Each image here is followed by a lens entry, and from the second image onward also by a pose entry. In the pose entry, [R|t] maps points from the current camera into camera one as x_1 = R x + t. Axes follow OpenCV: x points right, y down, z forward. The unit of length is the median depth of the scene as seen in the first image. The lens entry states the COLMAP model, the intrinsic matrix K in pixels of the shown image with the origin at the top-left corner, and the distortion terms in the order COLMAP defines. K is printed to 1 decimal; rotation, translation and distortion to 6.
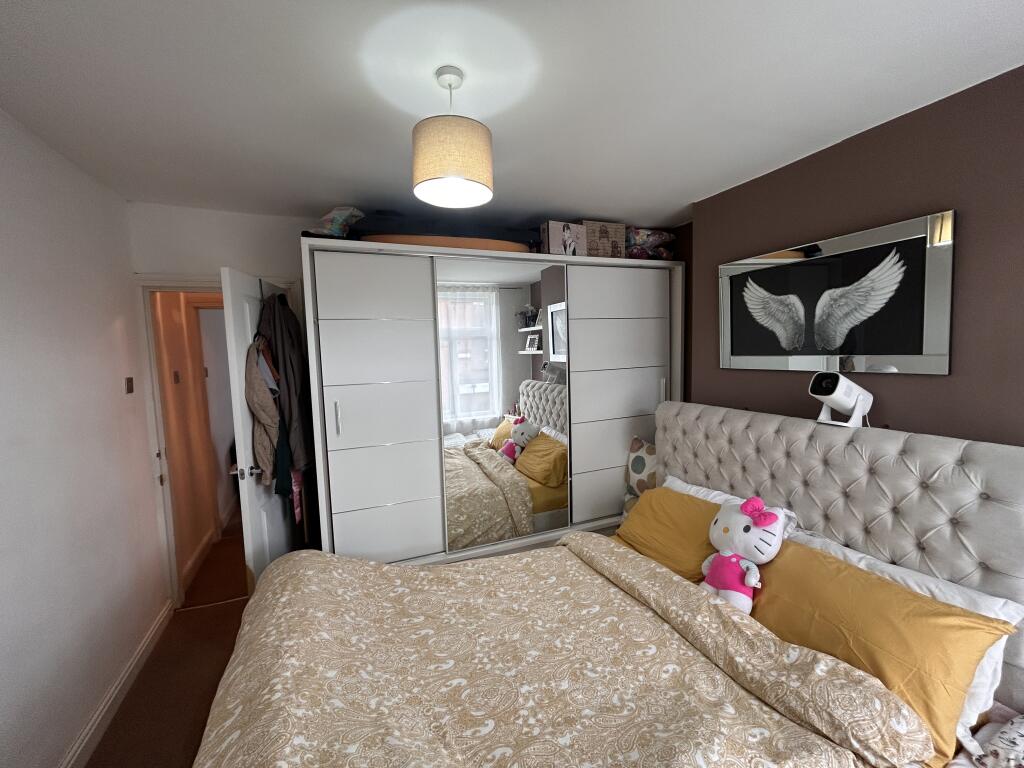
lens RADIAL K [[420.6, 0, 512.0], [0, 420.6, 384.0], [0, 0, 1]] dist [-0.001604, 0.000062]
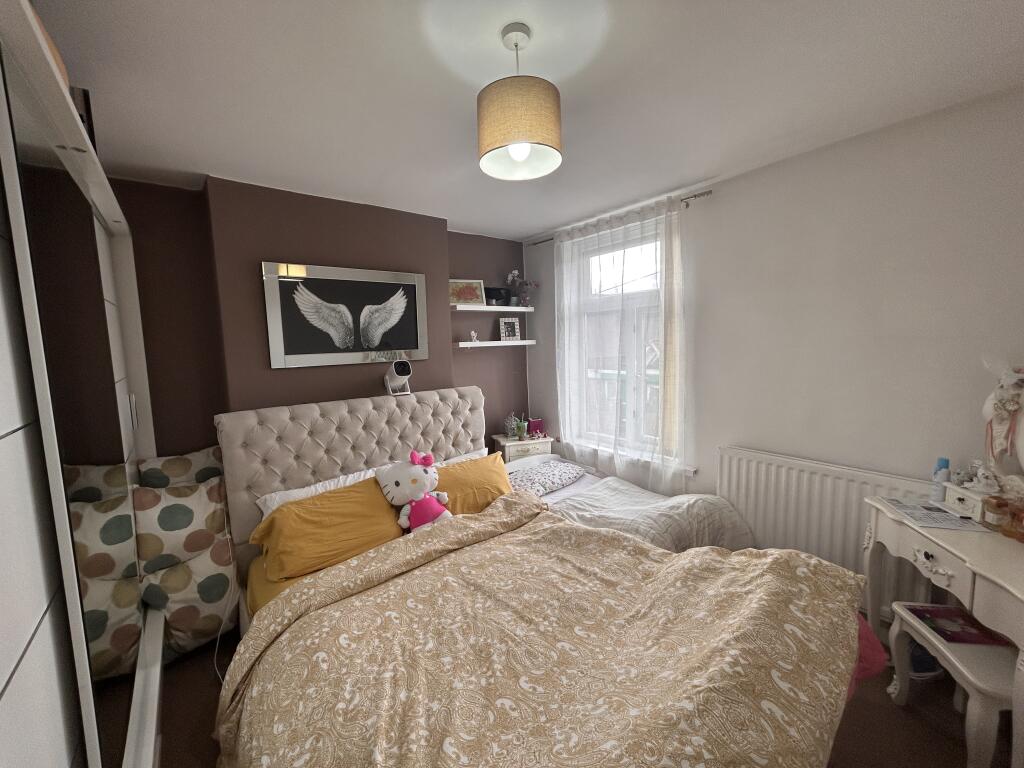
lens RADIAL K [[420.6, 0, 512.0], [0, 420.6, 384.0], [0, 0, 1]] dist [-0.001604, 0.000062]
pose [[-0.283514, -0.056577, 0.957298, -0.757764], [0.116646, 0.988811, 0.092985, -0.036017], [-0.951848, 0.138027, -0.273742, 0.956788]]
